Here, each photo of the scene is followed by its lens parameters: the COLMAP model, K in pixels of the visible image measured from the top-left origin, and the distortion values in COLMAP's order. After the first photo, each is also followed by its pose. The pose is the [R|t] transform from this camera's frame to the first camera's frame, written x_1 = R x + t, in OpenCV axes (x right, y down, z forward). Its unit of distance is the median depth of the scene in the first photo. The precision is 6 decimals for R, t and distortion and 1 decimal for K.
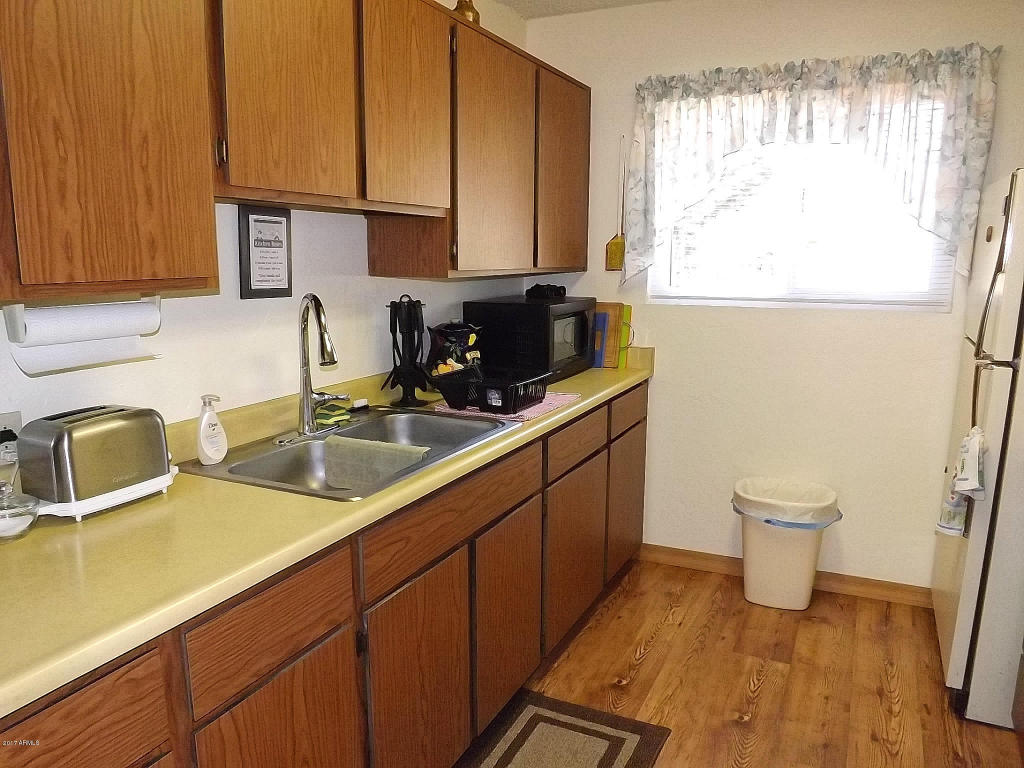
lens RADIAL K [[753.3, 0, 507.5], [0, 753.3, 391.7], [0, 0, 1]] dist [-0.037024, 0.008334]
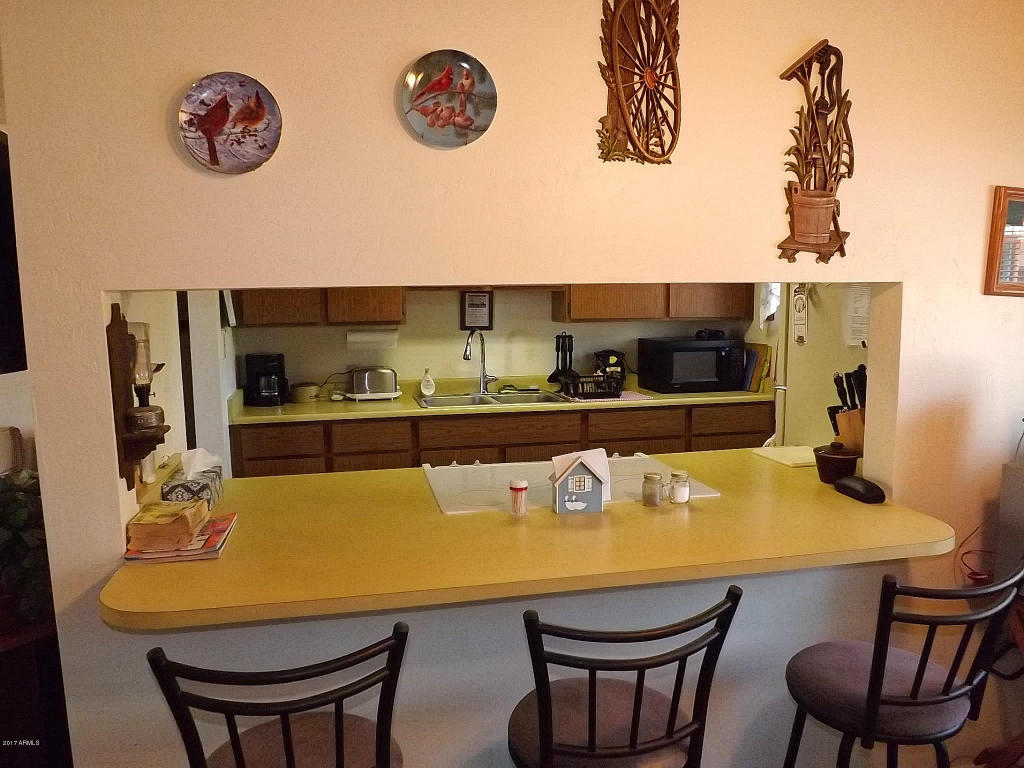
lens RADIAL K [[753.3, 0, 507.5], [0, 753.3, 391.7], [0, 0, 1]] dist [-0.037024, 0.008334]
pose [[0.614830, 0.085507, -0.784010, 1.229308], [-0.129813, 0.991518, 0.006338, 0.022297], [0.777902, 0.097878, 0.620715, -0.231677]]
